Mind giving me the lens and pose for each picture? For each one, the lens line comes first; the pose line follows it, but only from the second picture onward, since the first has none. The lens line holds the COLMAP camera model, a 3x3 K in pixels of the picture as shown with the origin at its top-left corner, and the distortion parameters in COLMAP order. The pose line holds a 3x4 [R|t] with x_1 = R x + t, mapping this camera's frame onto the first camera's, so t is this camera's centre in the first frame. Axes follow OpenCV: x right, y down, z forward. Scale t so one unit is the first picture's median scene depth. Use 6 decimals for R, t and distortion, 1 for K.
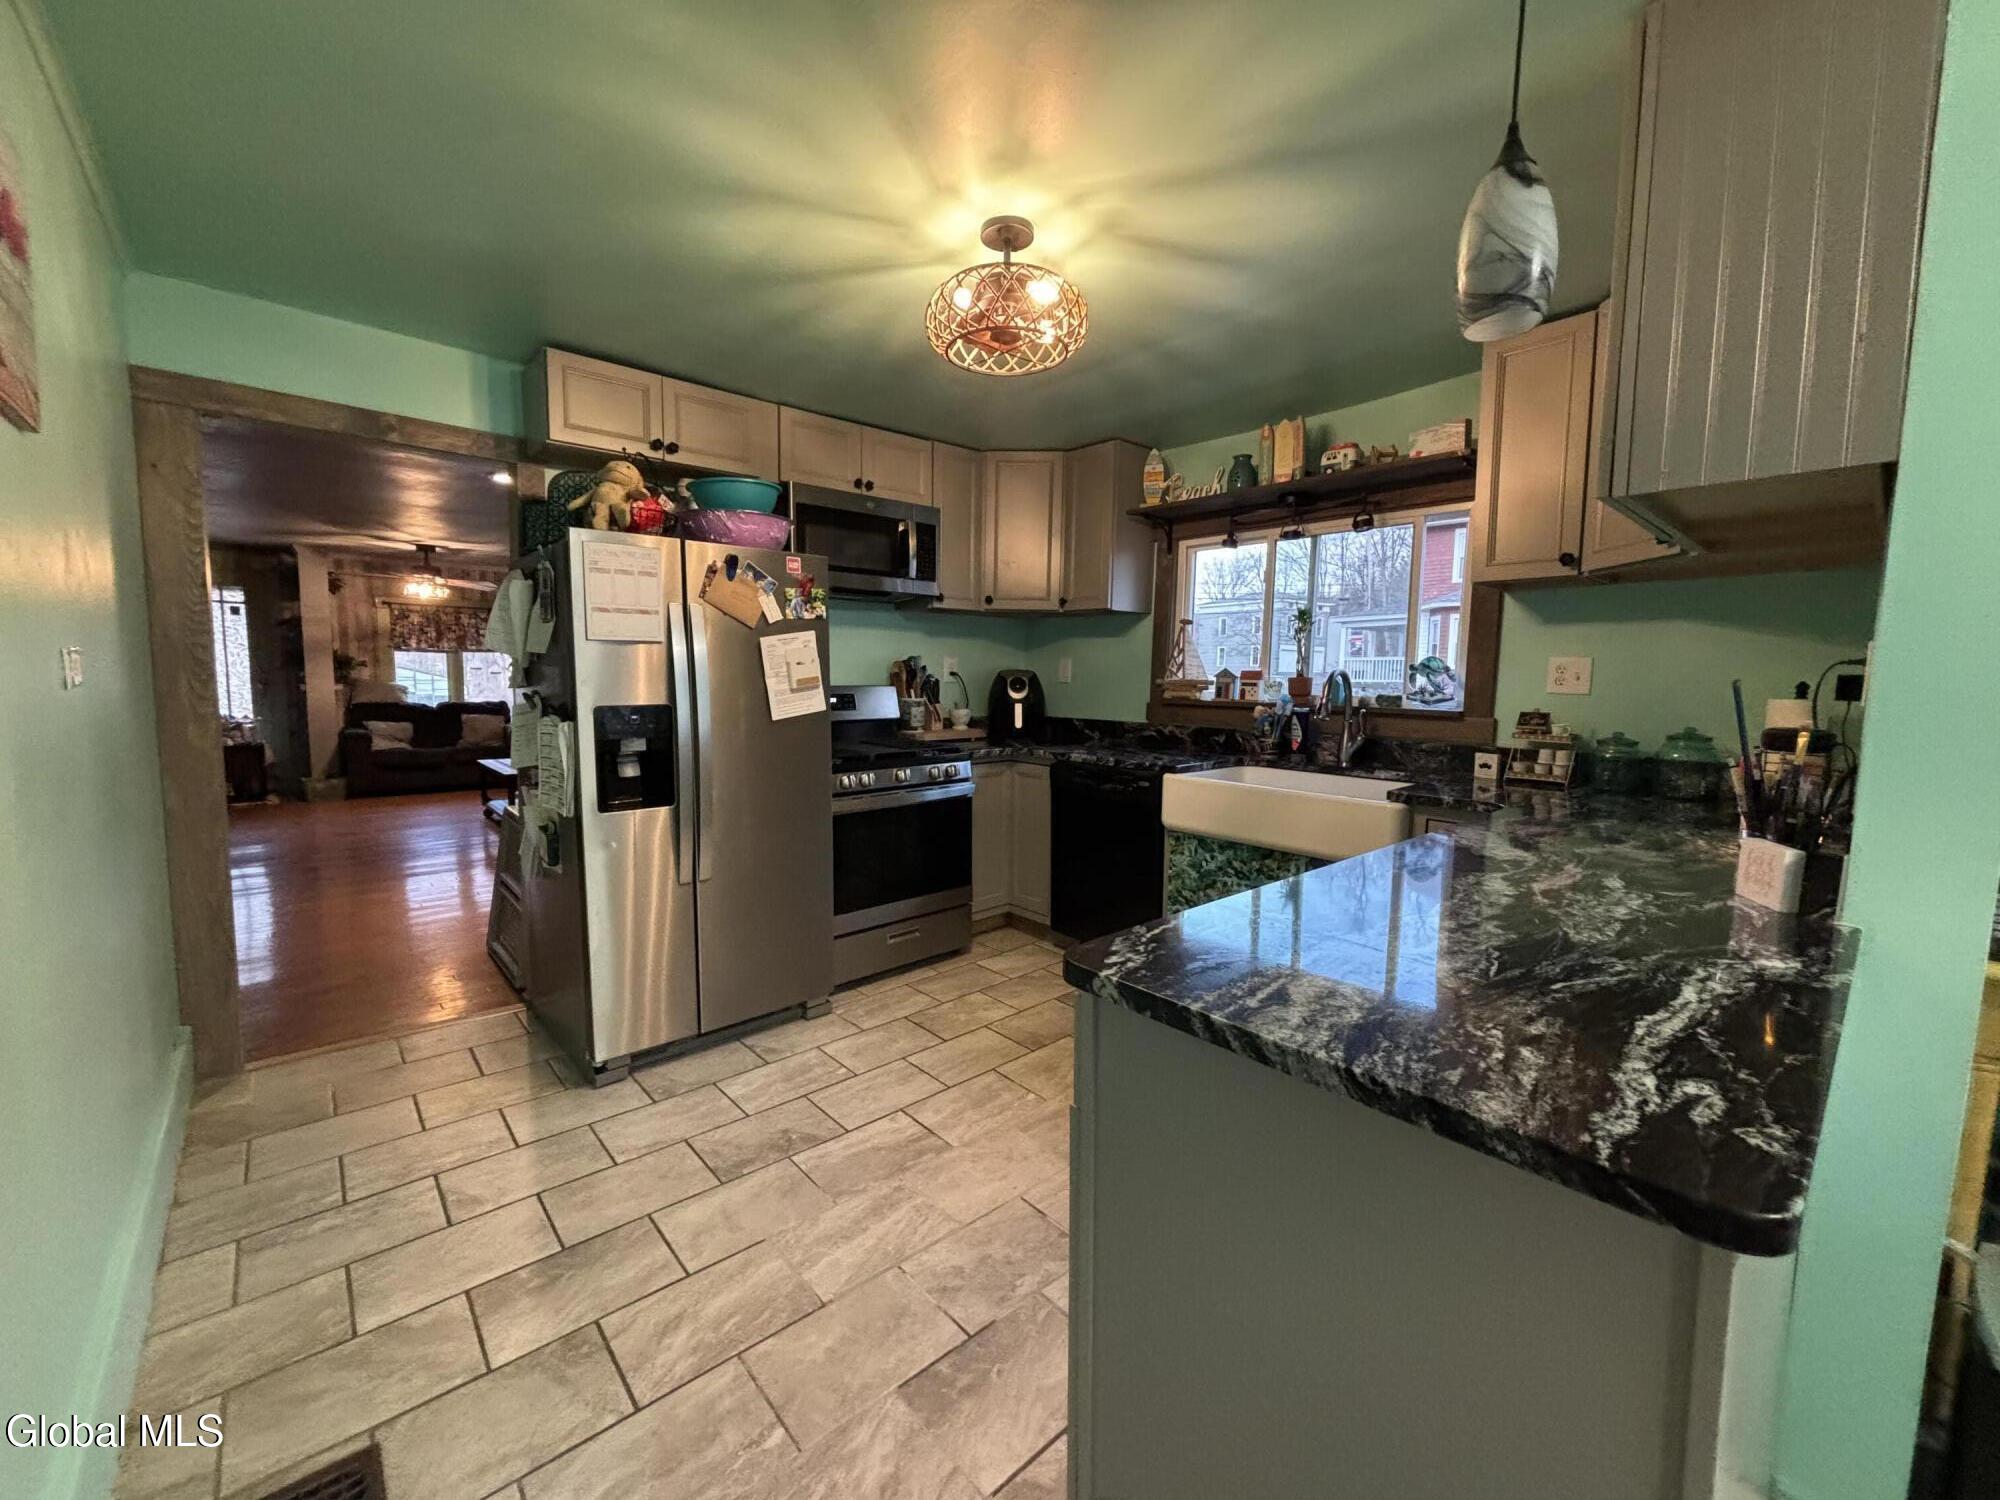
lens RADIAL K [[808.8, 0, 1004.3], [0, 808.8, 745.7], [0, 0, 1]] dist [0.001011, 0.002728]
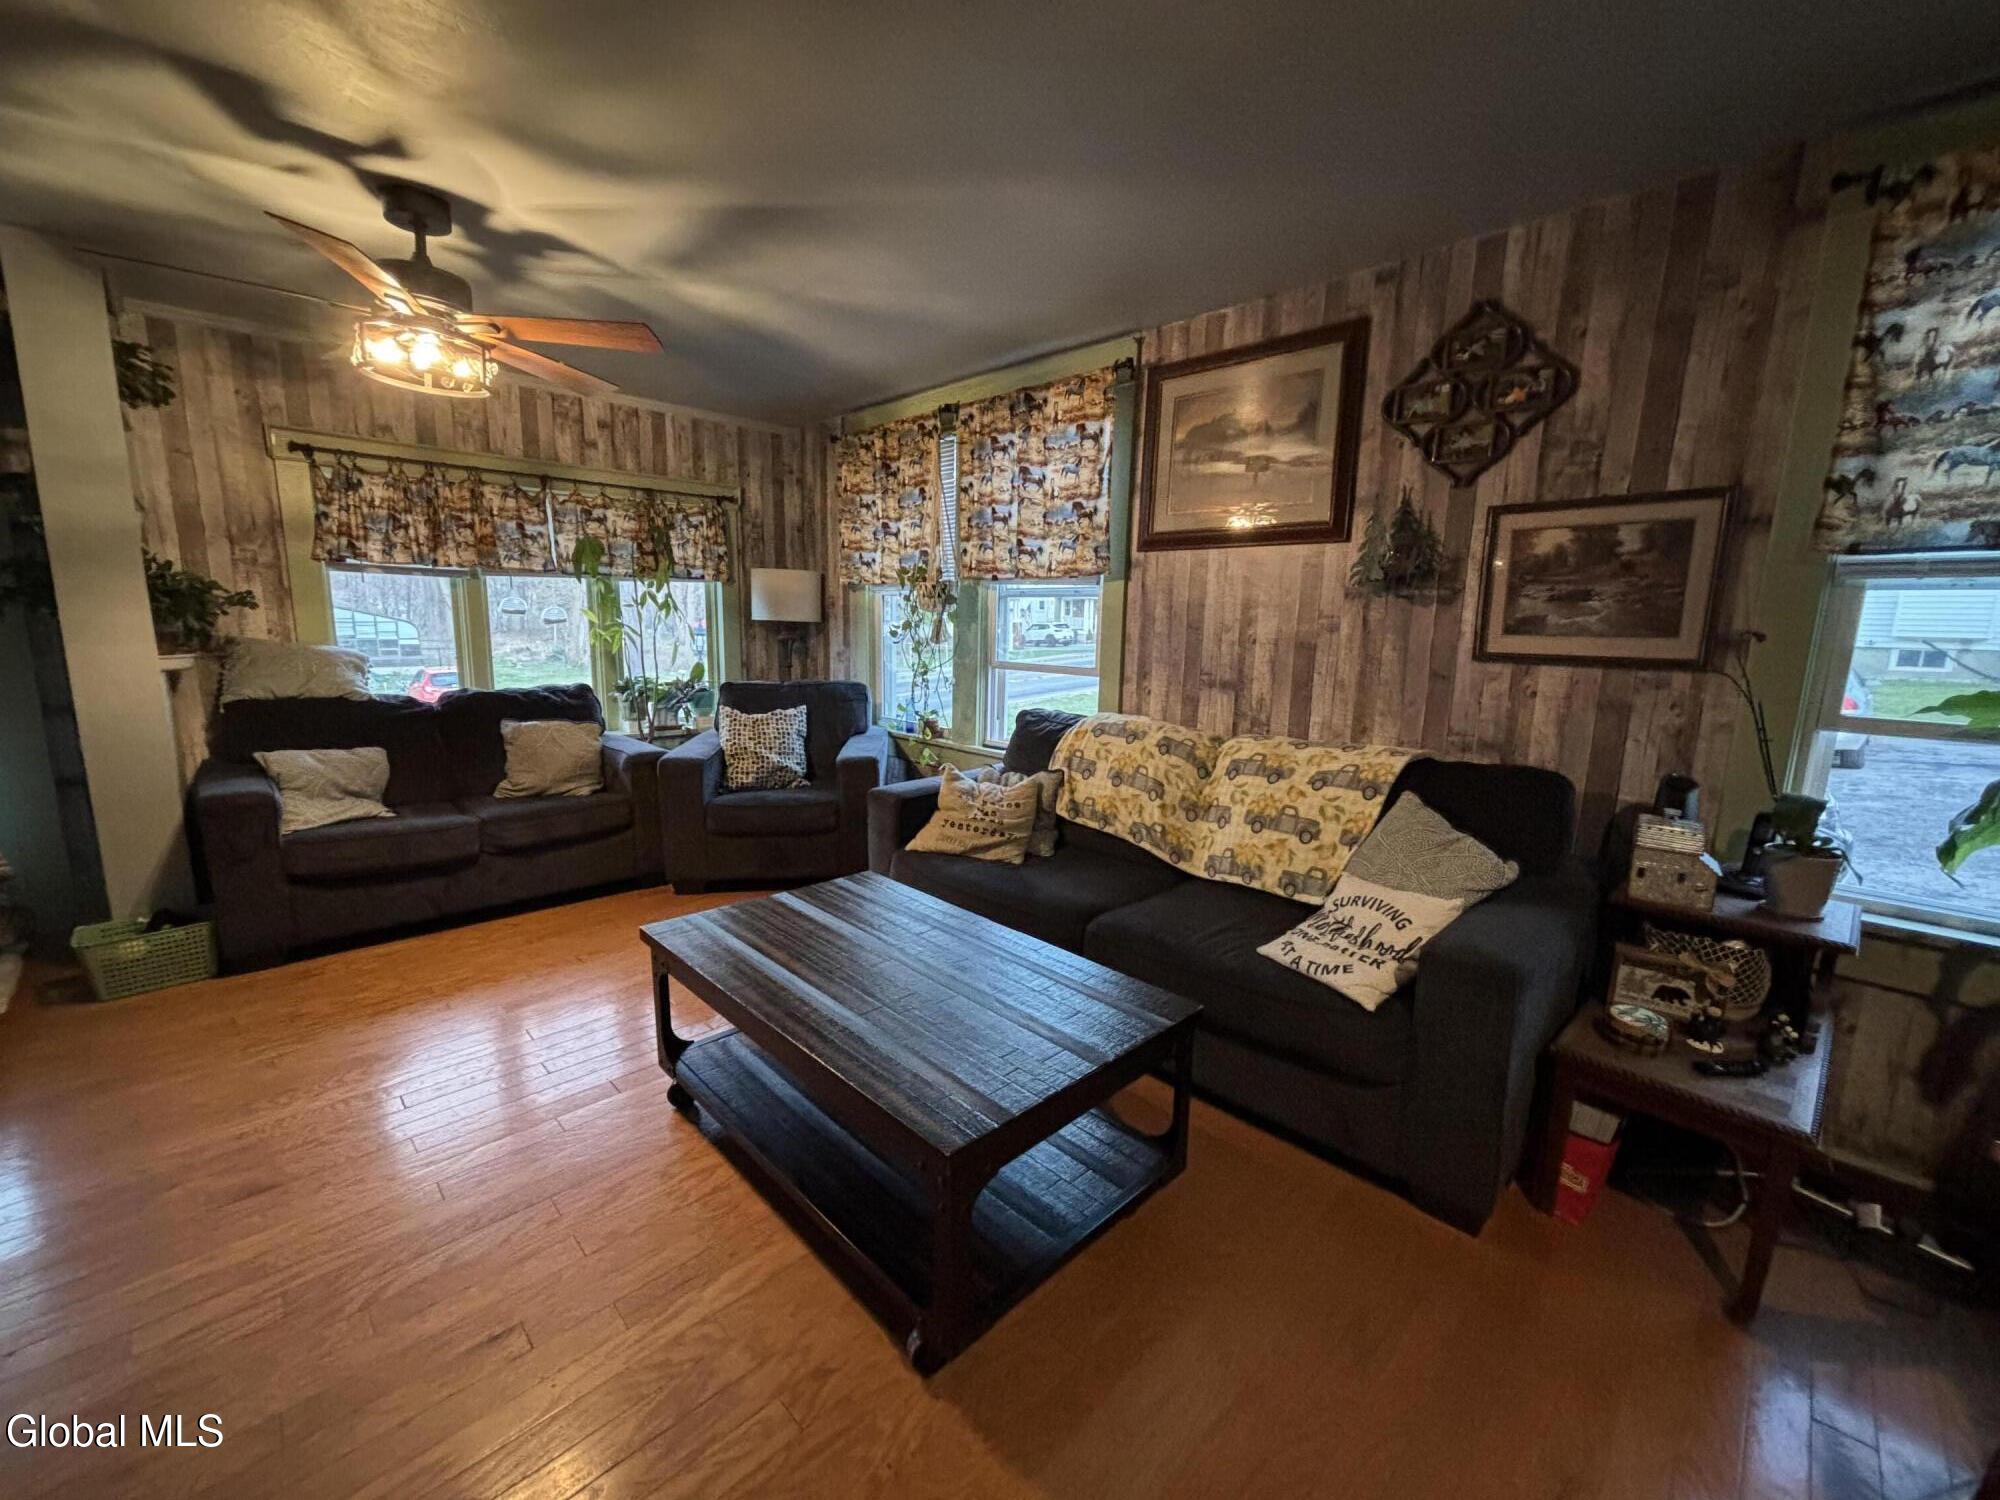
lens RADIAL K [[808.8, 0, 1011.3], [0, 808.8, 752.3], [0, 0, 1]] dist [0.001011, 0.002728]
pose [[0.998713, -0.002569, 0.050645, -0.437799], [-0.001326, 0.997051, 0.076727, -0.057650], [-0.050693, -0.076695, 0.995765, 0.578846]]
